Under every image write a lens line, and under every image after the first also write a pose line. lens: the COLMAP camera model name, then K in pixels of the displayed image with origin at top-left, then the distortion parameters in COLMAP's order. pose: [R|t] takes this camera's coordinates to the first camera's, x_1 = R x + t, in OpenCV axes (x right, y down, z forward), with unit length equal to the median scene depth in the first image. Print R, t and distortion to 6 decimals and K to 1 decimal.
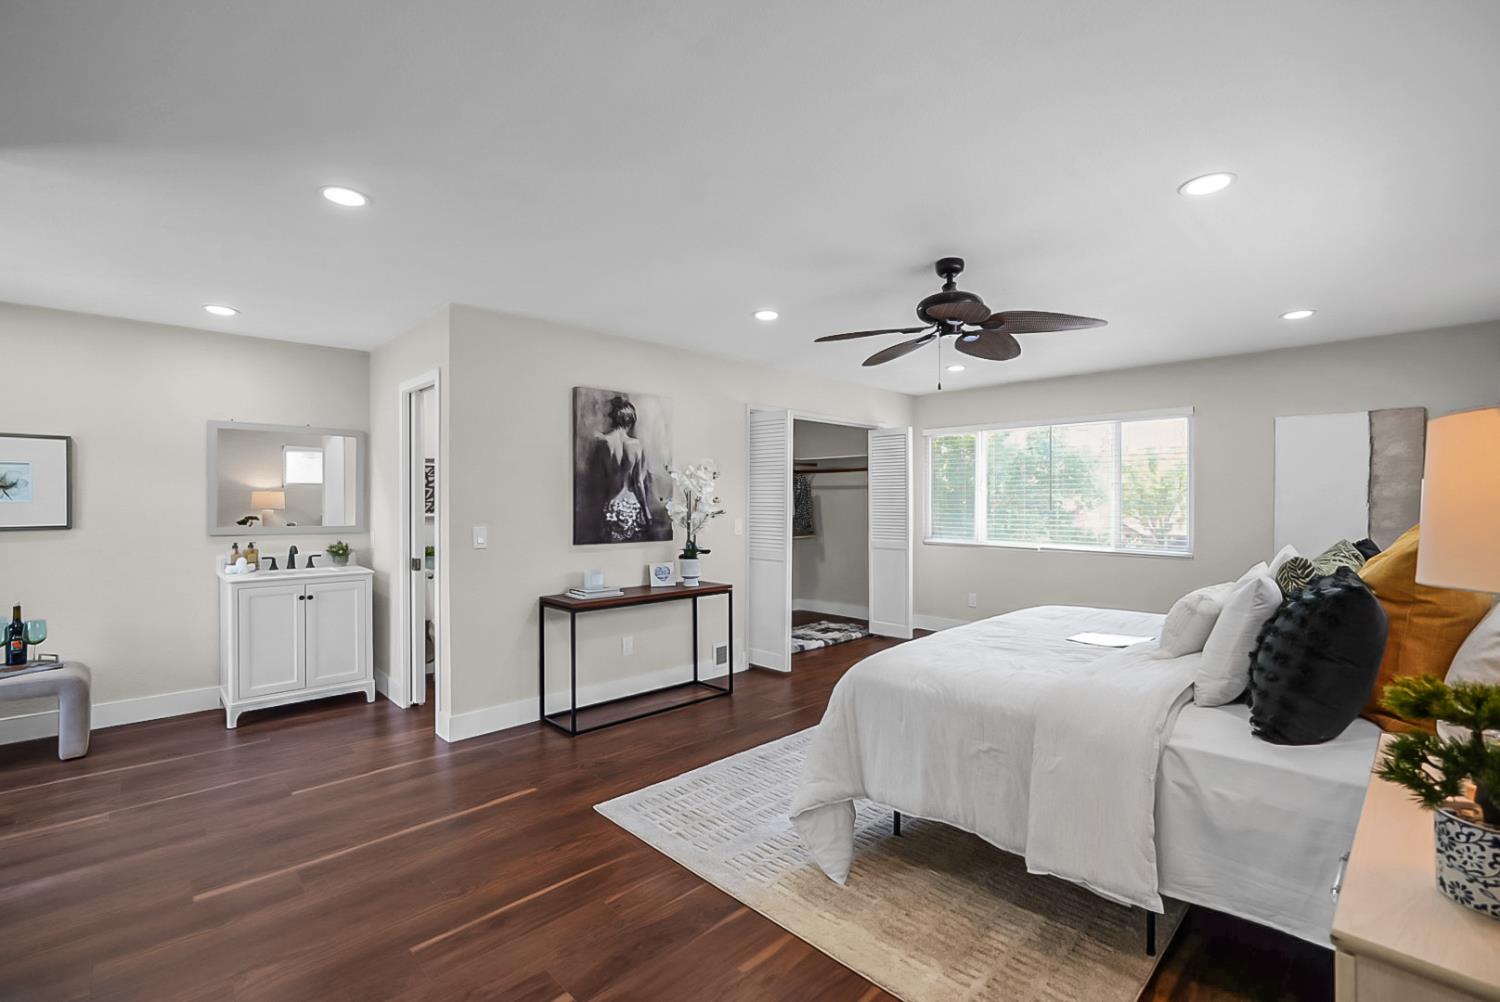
lens RADIAL K [[668.7, 0, 752.6], [0, 668.7, 499.2], [0, 0, 1]] dist [-0.002677, -0.000304]
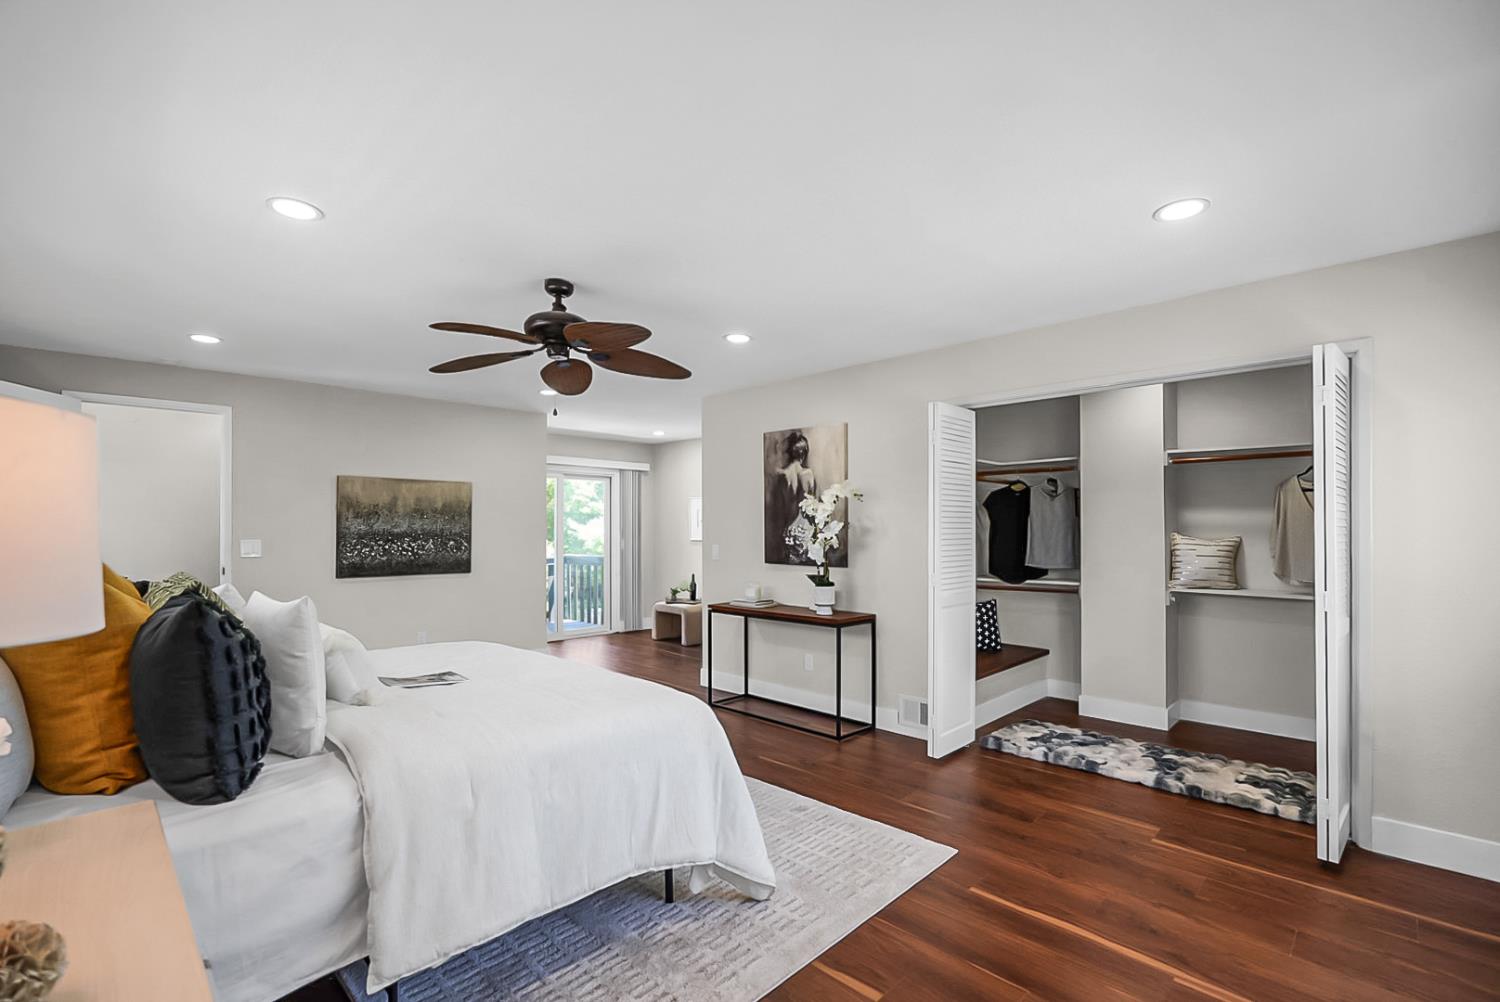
lens RADIAL K [[685.6, 0, 747.5], [0, 685.6, 521.9], [0, 0, 1]] dist [-0.000107, -0.000018]
pose [[0.031424, -0.016979, -0.999362, 0.929014], [0.002762, 0.999853, -0.016901, 0.013203], [0.999502, -0.002229, 0.031466, 0.882474]]
